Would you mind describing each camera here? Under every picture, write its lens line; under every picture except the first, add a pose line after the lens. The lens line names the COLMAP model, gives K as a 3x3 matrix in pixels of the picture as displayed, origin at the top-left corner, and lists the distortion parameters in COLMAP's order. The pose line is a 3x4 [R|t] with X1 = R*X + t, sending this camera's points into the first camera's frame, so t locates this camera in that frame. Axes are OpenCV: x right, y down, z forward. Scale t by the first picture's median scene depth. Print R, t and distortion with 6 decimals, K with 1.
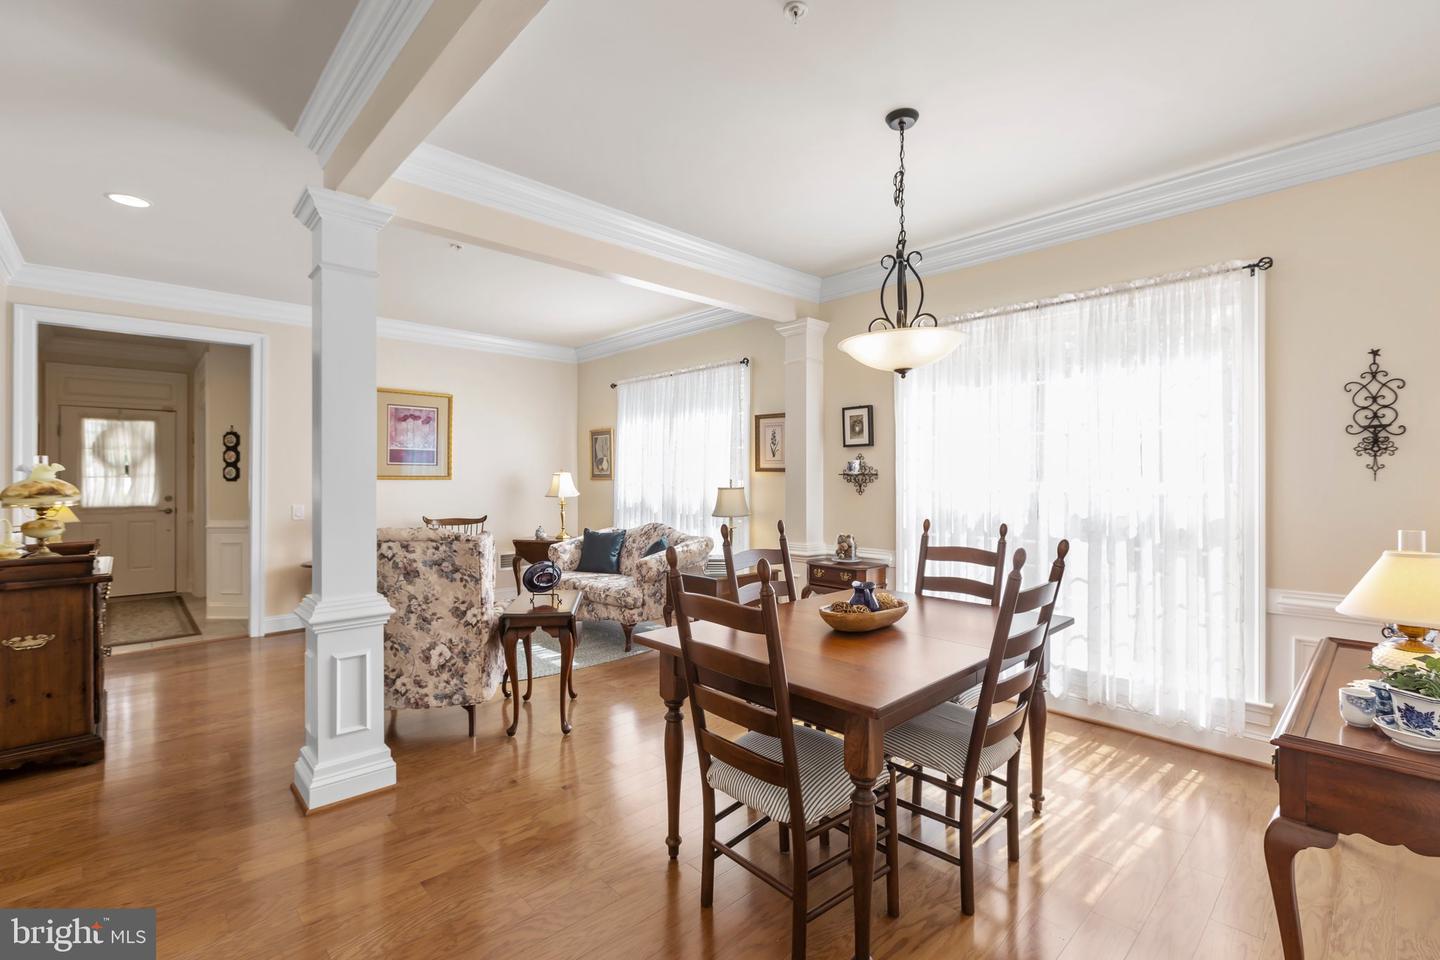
lens RADIAL K [[642.5, 0, 726.7], [0, 642.5, 476.7], [0, 0, 1]] dist [0.001613, -0.000130]
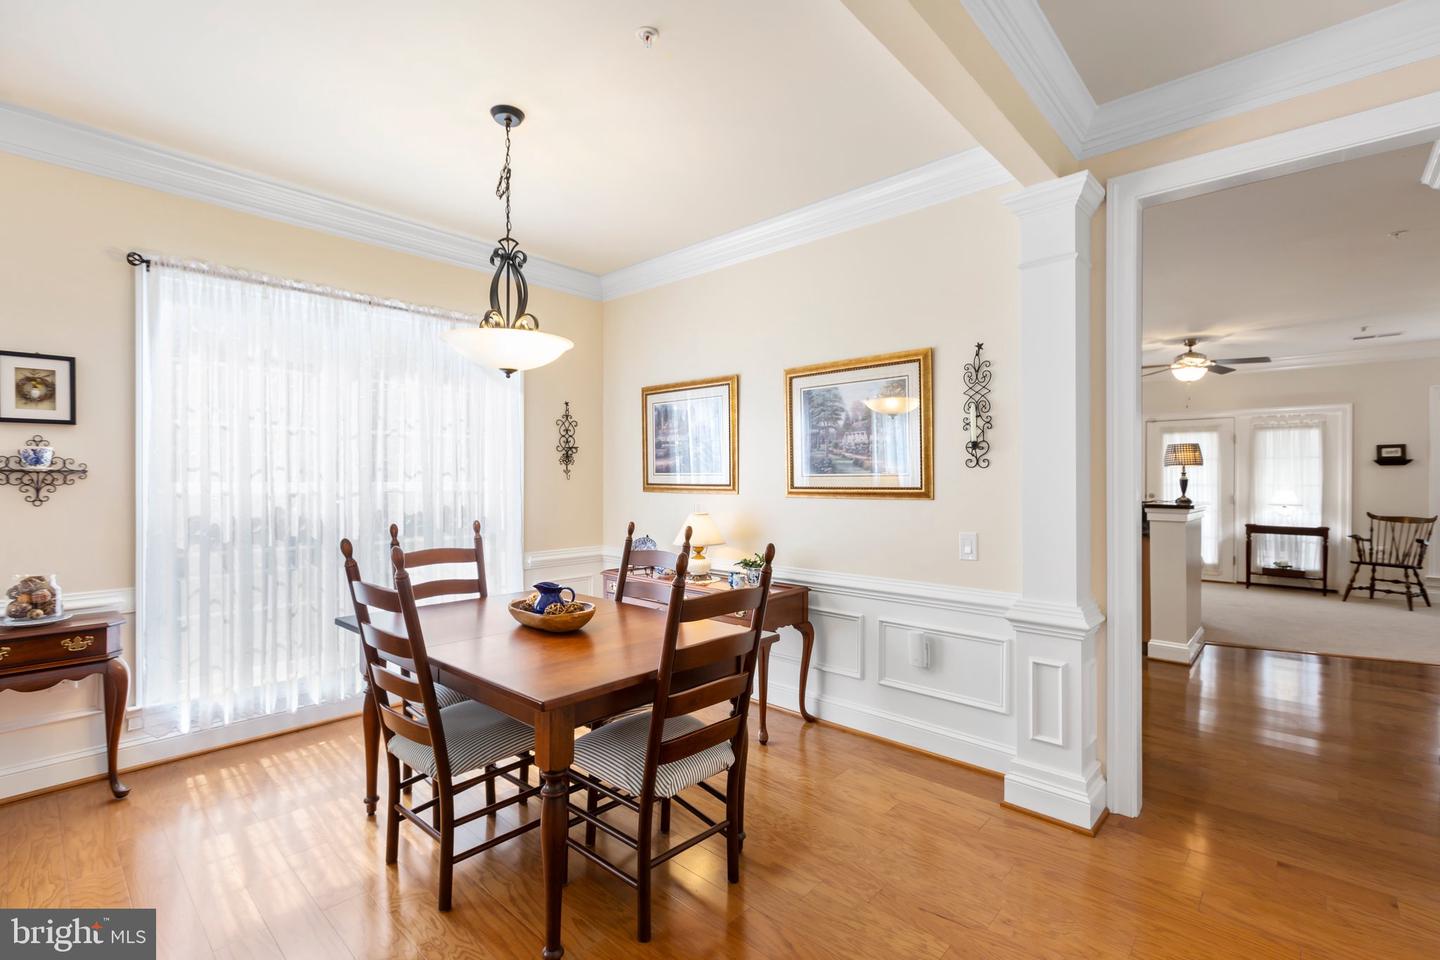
lens RADIAL K [[645.2, 0, 723.7], [0, 645.2, 481.8], [0, 0, 1]] dist [-0.000781, -0.000408]
pose [[-0.071015, -0.005882, 0.997458, -0.322119], [-0.004402, 0.999975, 0.005583, 0.000430], [-0.997466, -0.003994, -0.071039, 0.318899]]
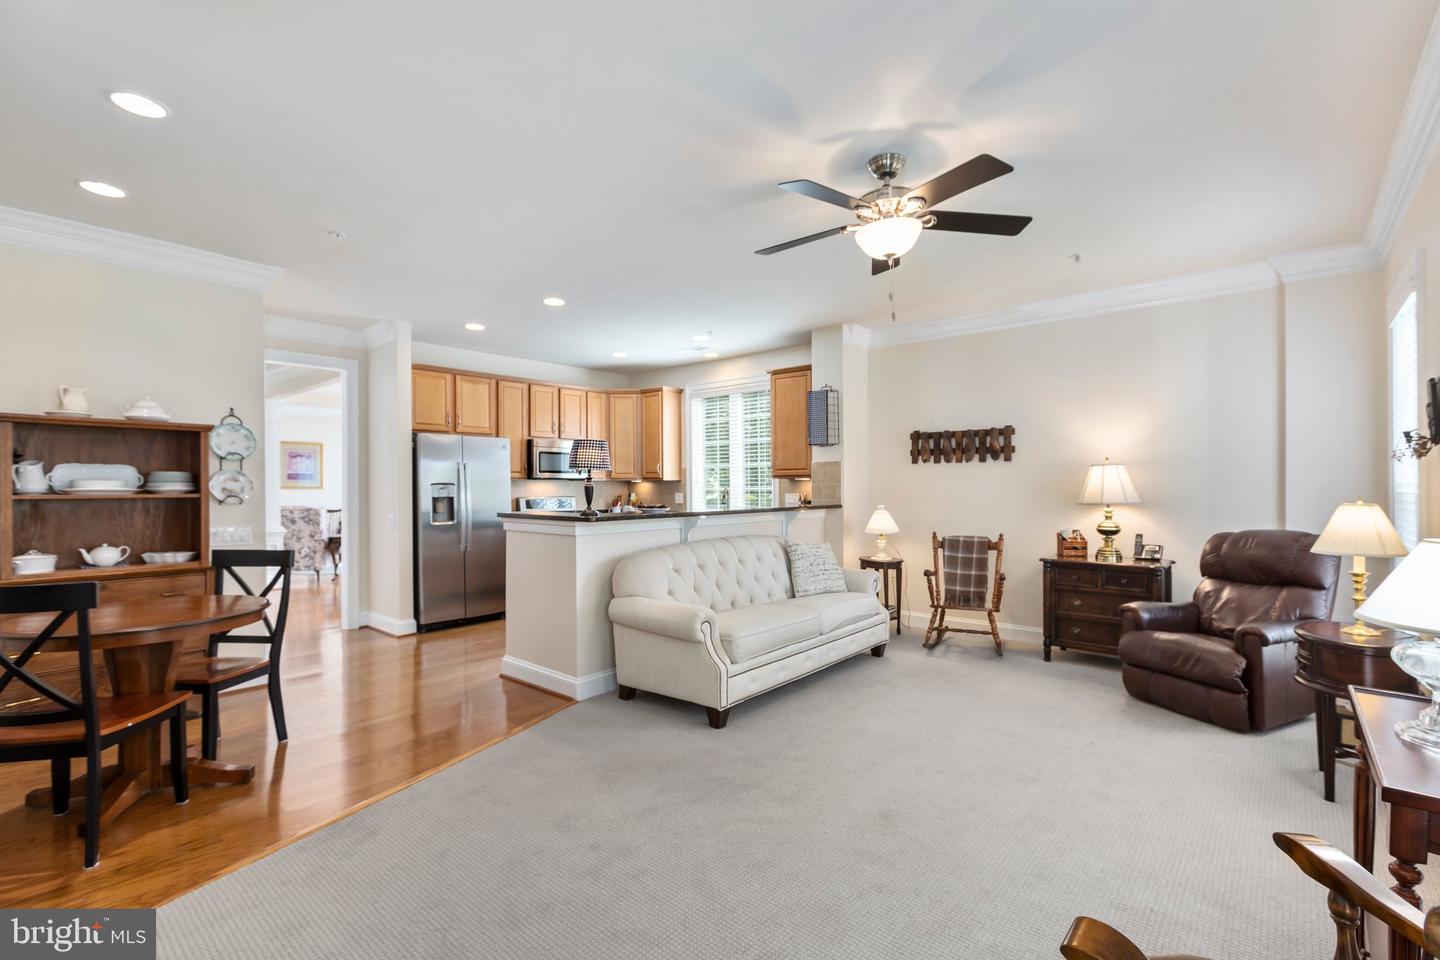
lens RADIAL K [[646.8, 0, 717.6], [0, 646.8, 487.0], [0, 0, 1]] dist [-0.003461, -0.001084]
pose [[0.995259, -0.006840, 0.097024, 0.565834], [0.006403, 0.999968, 0.004814, -0.002560], [-0.097054, -0.004170, 0.995270, -1.041455]]
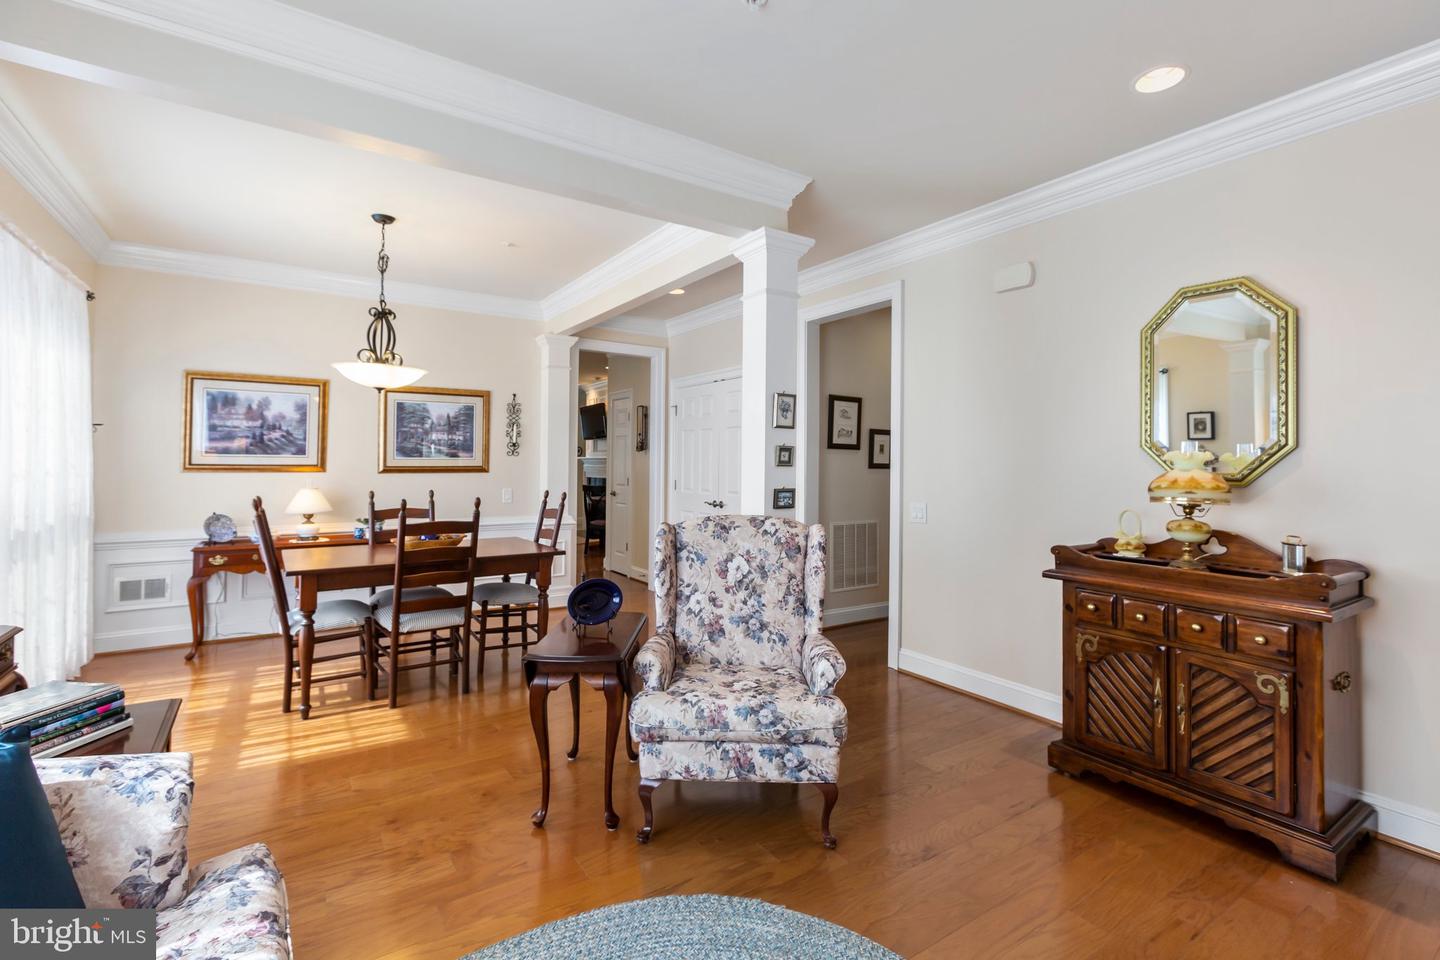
lens RADIAL K [[650.9, 0, 722.0], [0, 650.9, 463.1], [0, 0, 1]] dist [0.001348, -0.000277]
pose [[-0.985597, -0.010613, 0.168777, -0.324228], [-0.010873, 0.999941, -0.000616, -0.000545], [-0.168760, -0.002442, -0.985654, 1.010334]]
